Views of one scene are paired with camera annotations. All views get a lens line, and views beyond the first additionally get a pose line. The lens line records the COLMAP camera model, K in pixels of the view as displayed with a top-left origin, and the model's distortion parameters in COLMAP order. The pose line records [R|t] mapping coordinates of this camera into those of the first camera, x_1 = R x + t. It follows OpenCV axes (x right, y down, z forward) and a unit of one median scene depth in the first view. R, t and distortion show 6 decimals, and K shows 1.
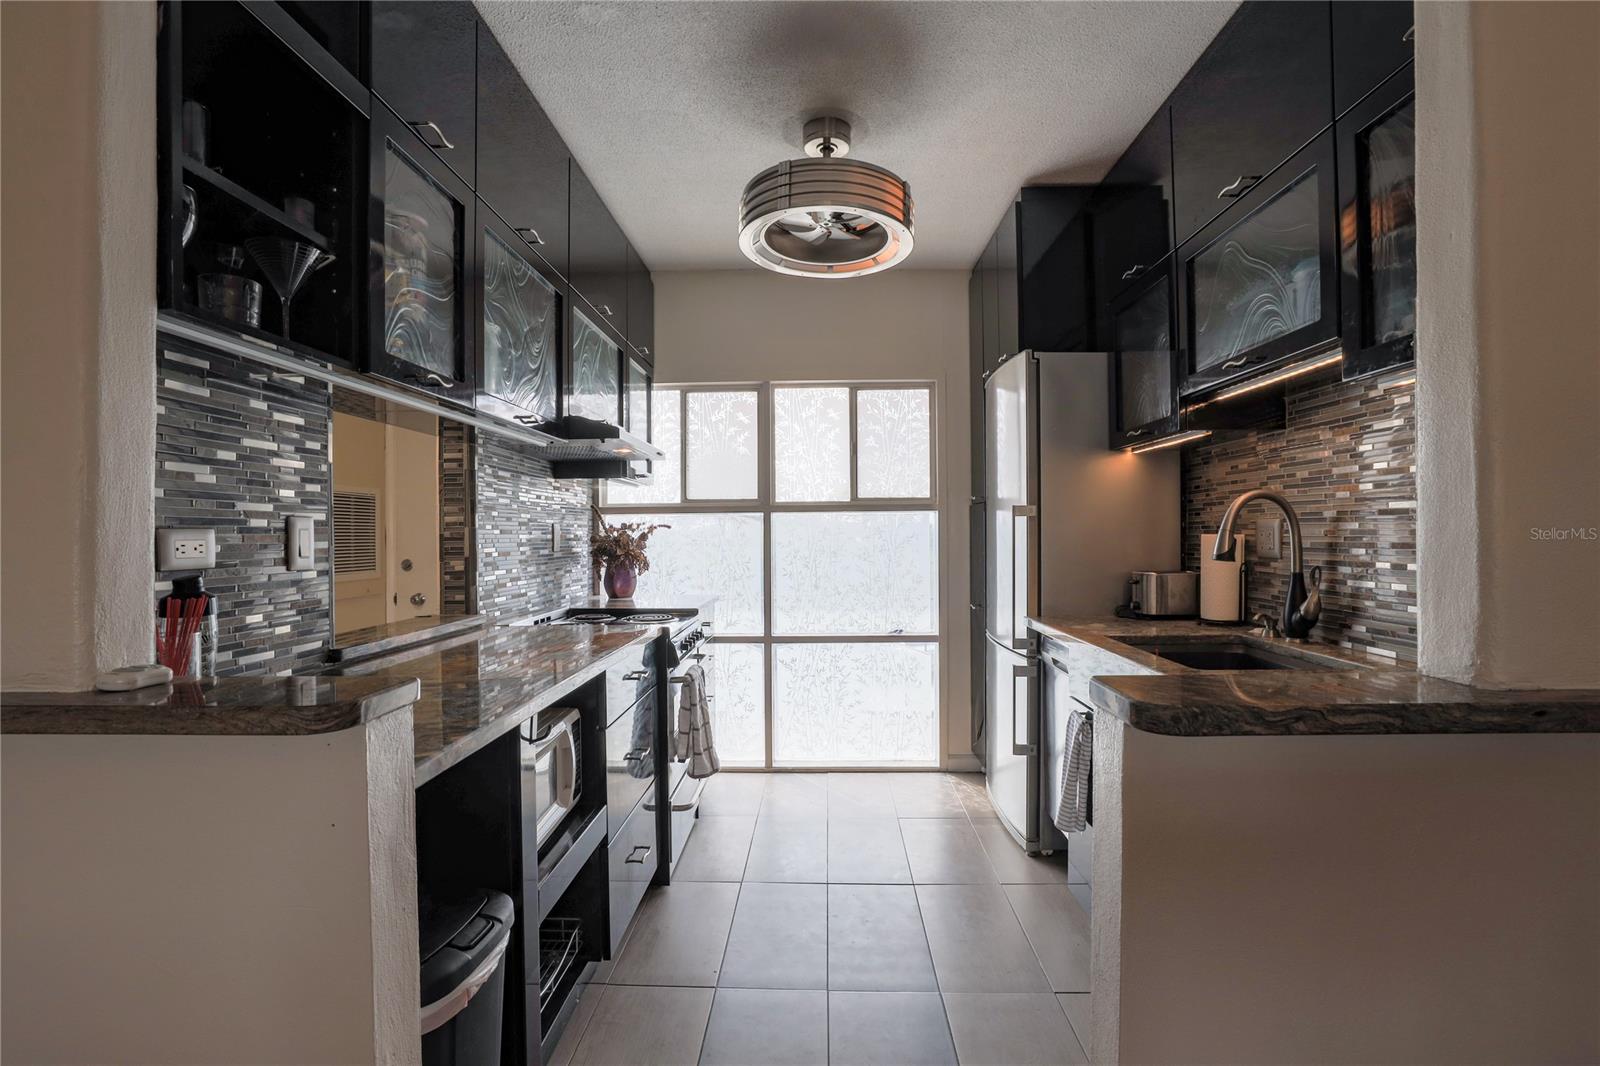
lens RADIAL K [[732.4, 0, 807.3], [0, 732.4, 529.9], [0, 0, 1]] dist [-0.039693, 0.010273]
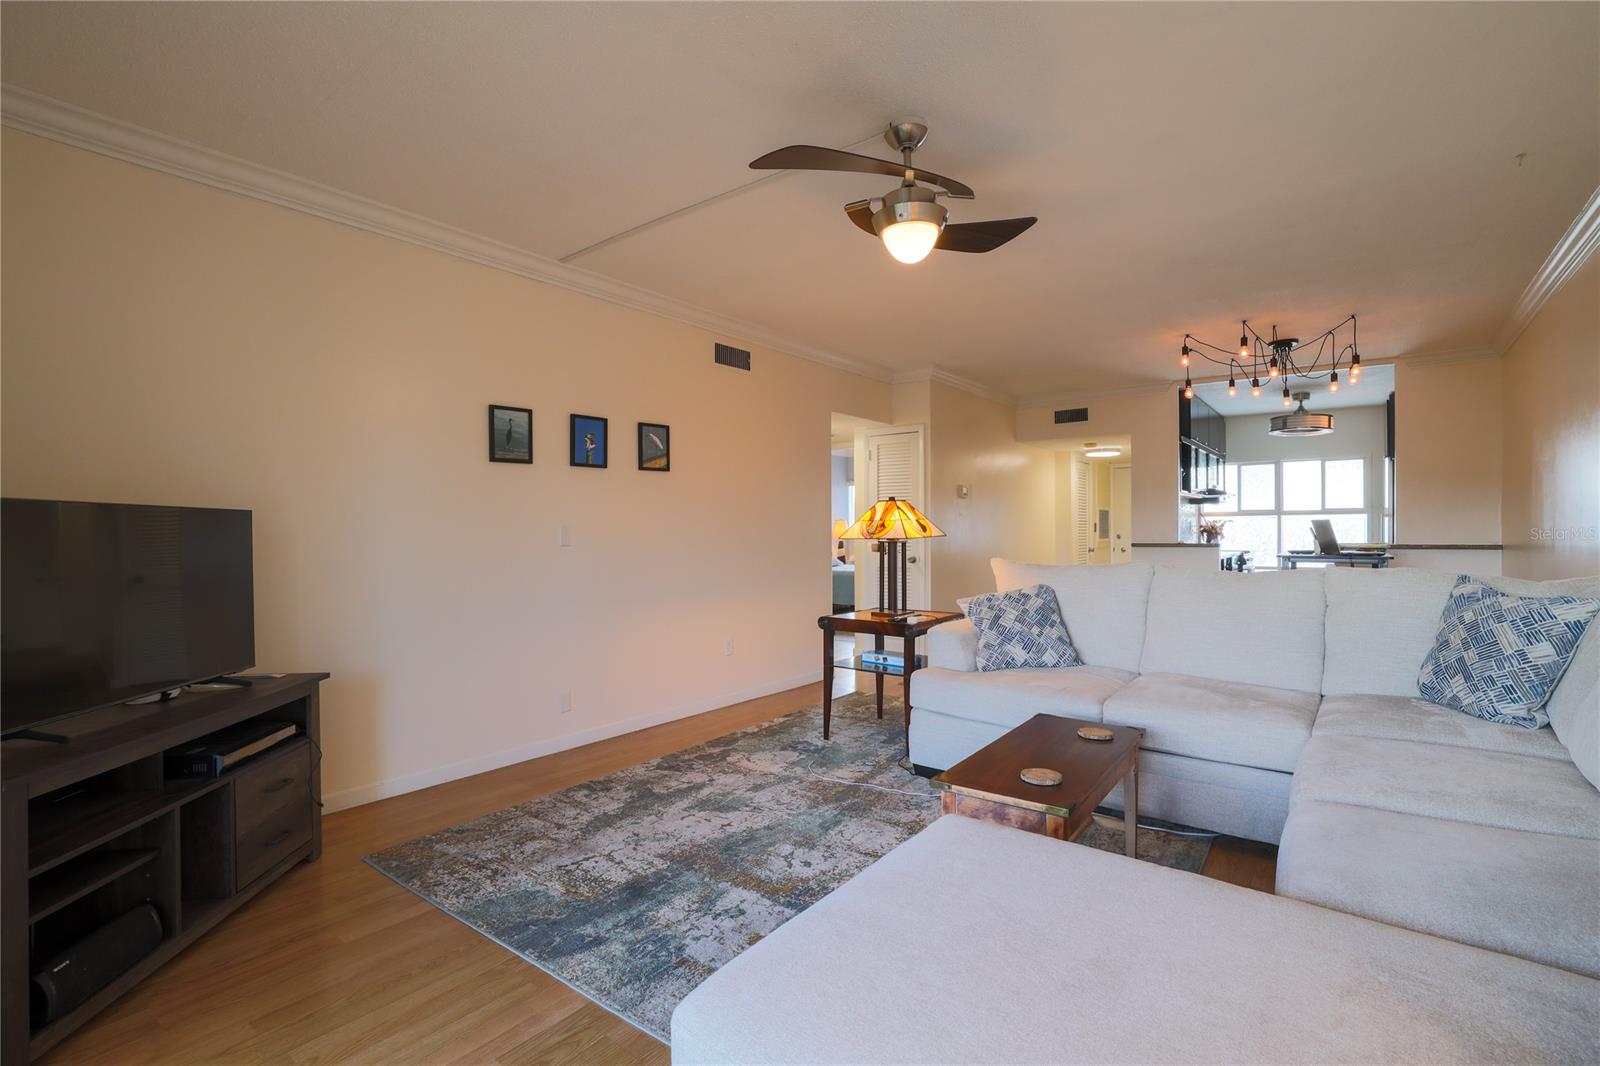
lens RADIAL K [[730.7, 0, 800.7], [0, 730.7, 540.2], [0, 0, 1]] dist [-0.058309, 0.026953]
pose [[0.797866, 0.009214, -0.602764, 0.147290], [0.004160, 0.999775, 0.020790, 0.003770], [0.602820, -0.019095, 0.797649, -2.478924]]
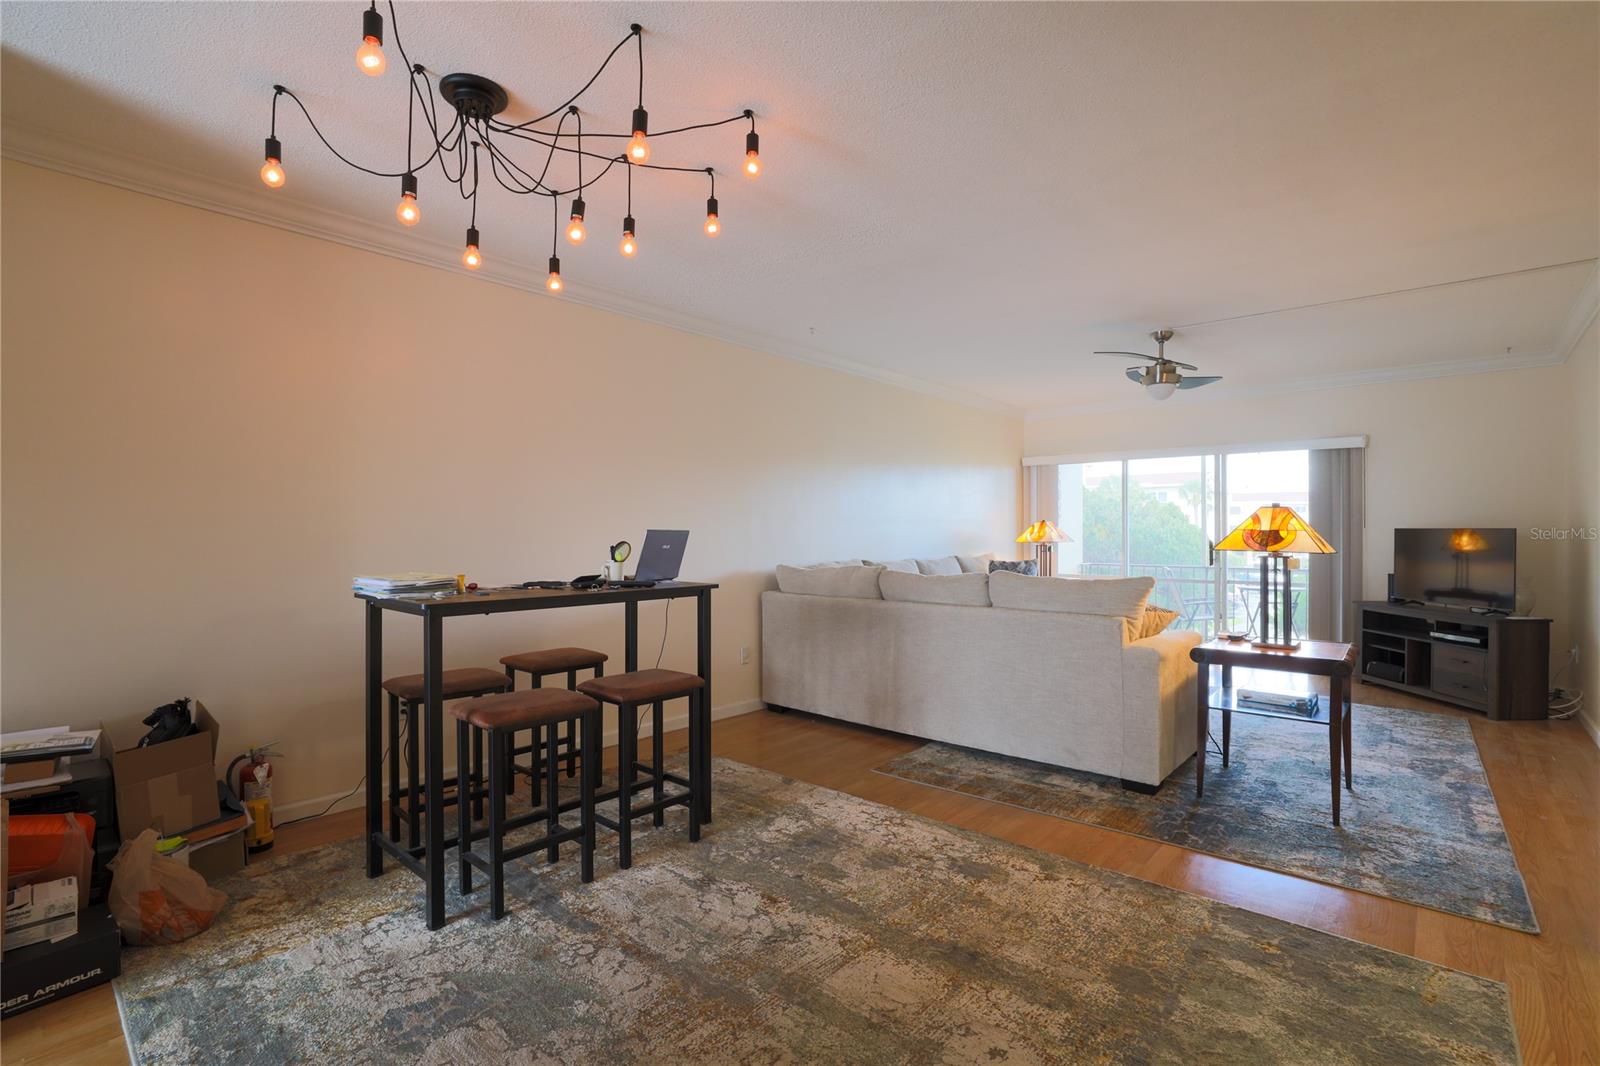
lens RADIAL K [[732.4, 0, 807.3], [0, 732.4, 529.9], [0, 0, 1]] dist [-0.039693, 0.010273]
pose [[-0.760682, 0.006745, 0.649090, -0.791596], [-0.001253, 0.999929, -0.011859, 0.008089], [-0.649123, -0.009834, -0.760620, 0.271302]]
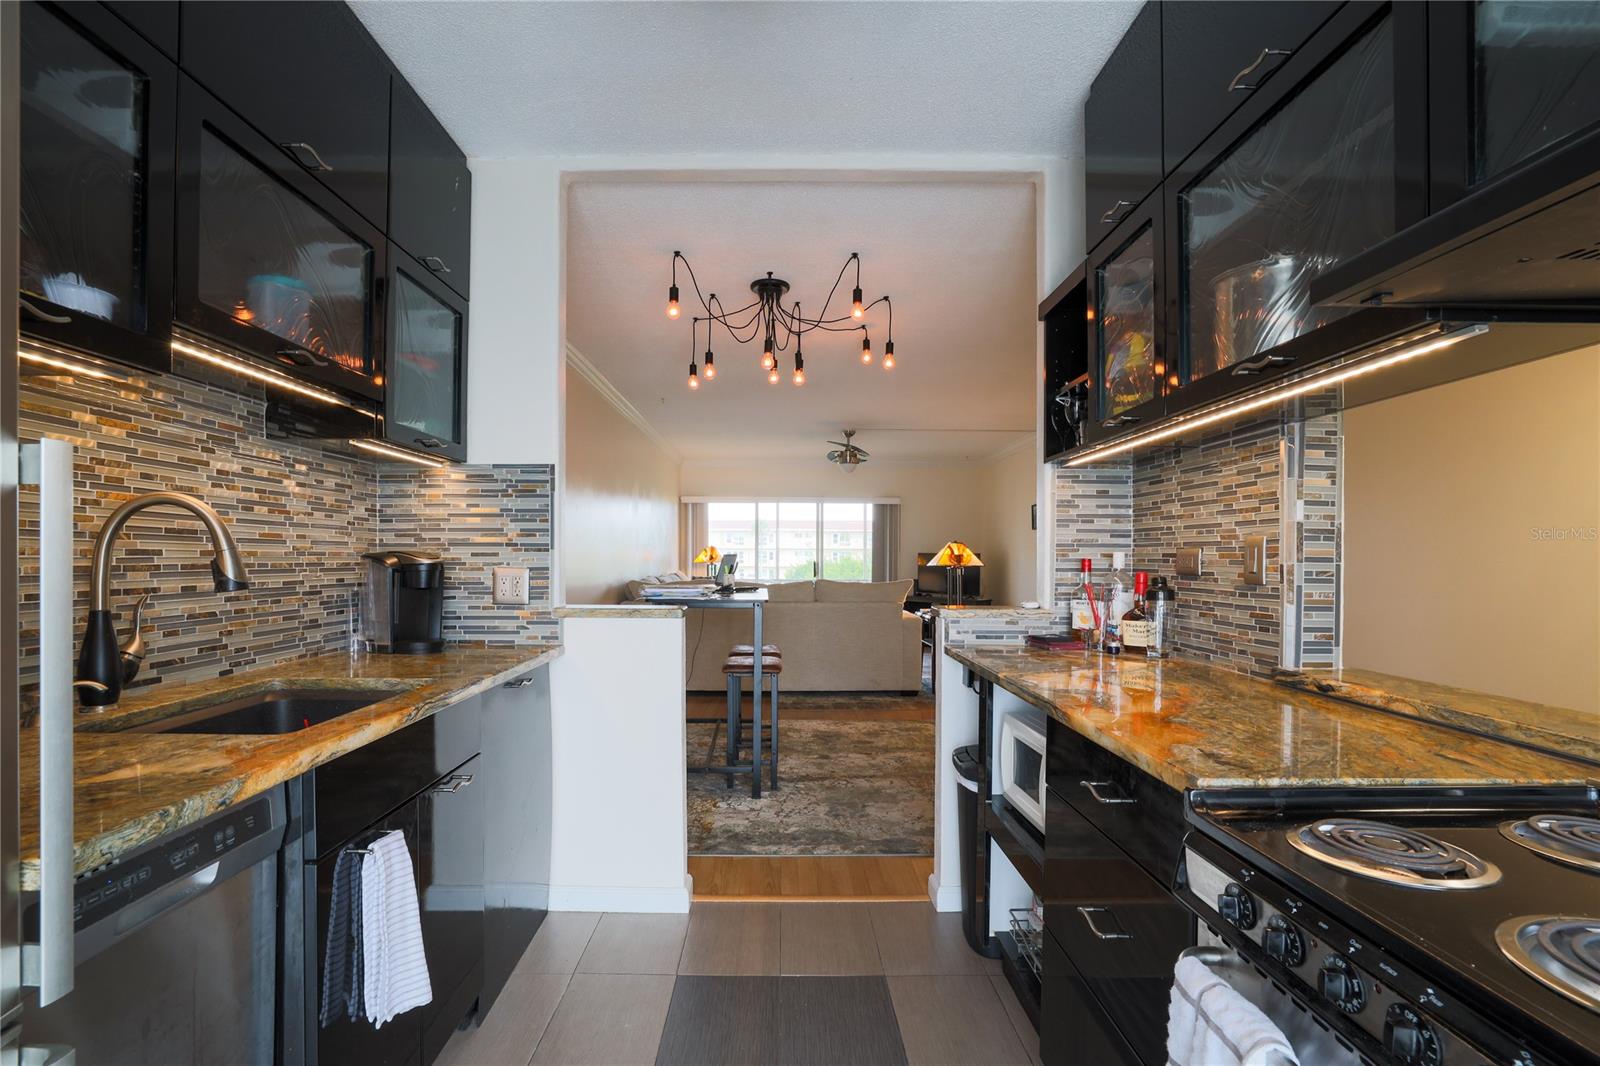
lens RADIAL K [[737.4, 0, 792.5], [0, 737.4, 561.2], [0, 0, 1]] dist [-0.062341, 0.000016]
pose [[-0.999353, 0.003964, -0.035750, 0.028310], [0.003921, 0.999991, 0.001288, 0.010515], [0.035755, 0.001147, -0.999360, 1.258822]]
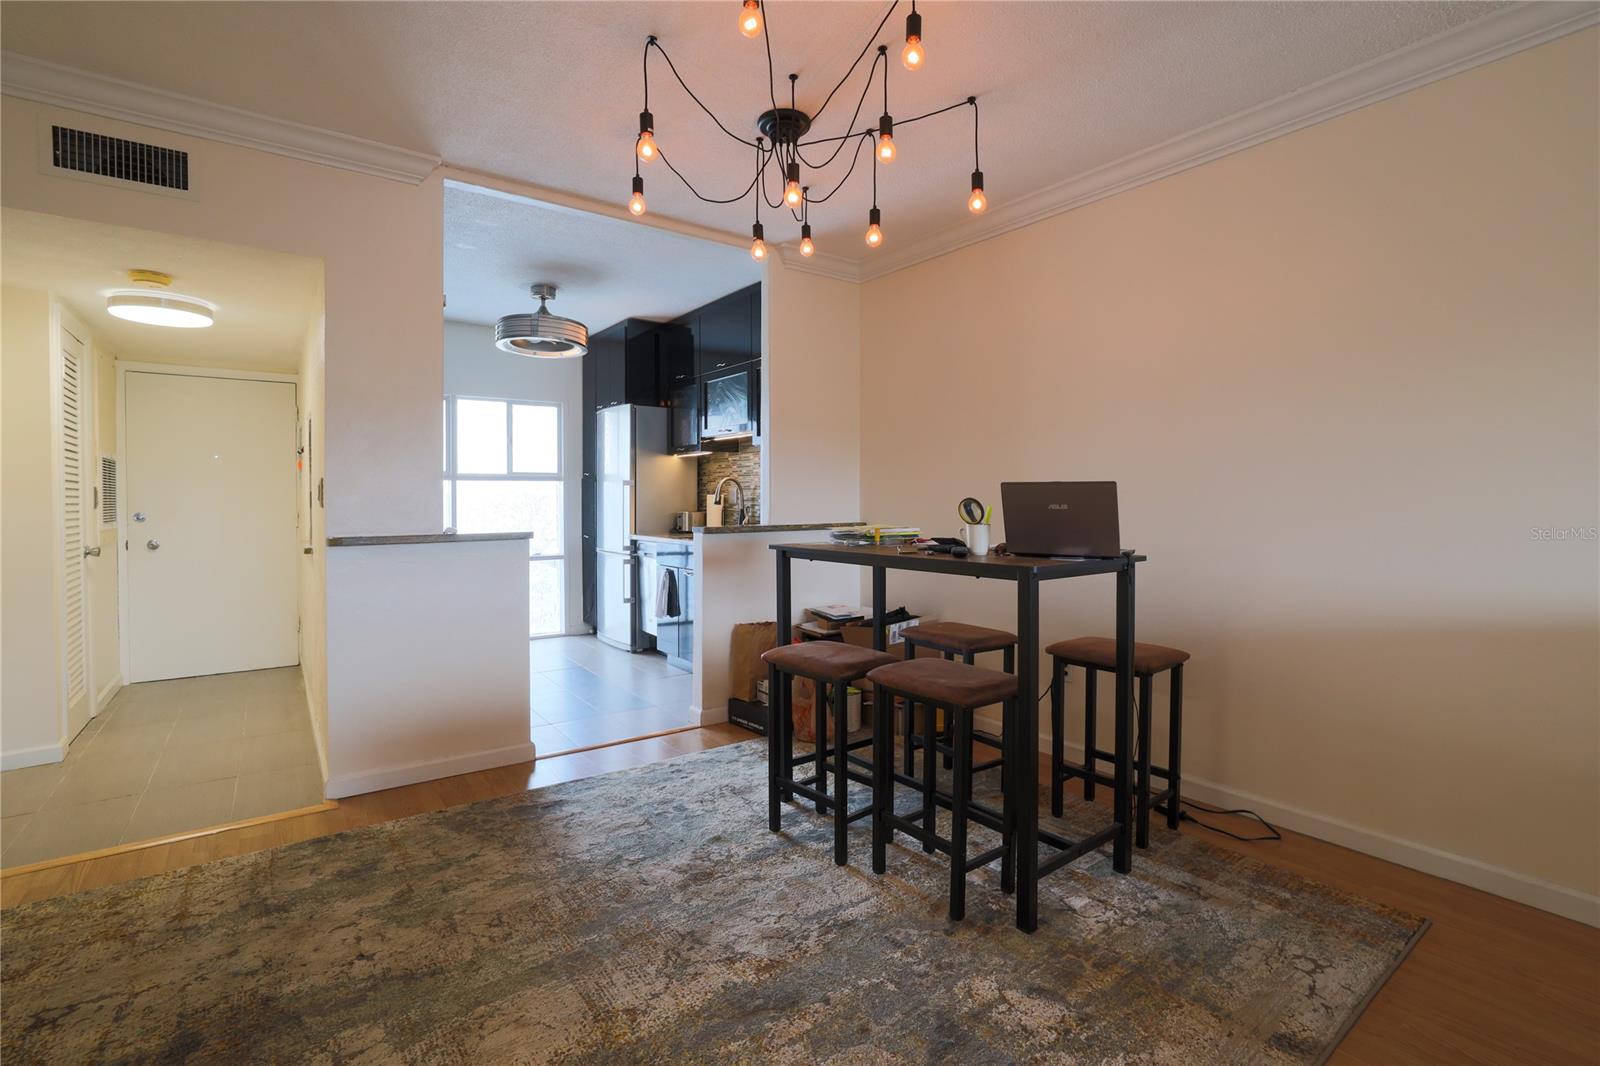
lens RADIAL K [[734.3, 0, 794.1], [0, 734.3, 505.8], [0, 0, 1]] dist [-0.018268, 0.000151]
pose [[0.795427, -0.001775, 0.606046, -0.573334], [-0.005677, 0.999930, 0.010380, 0.013868], [-0.606022, -0.011697, 0.795362, -0.902688]]
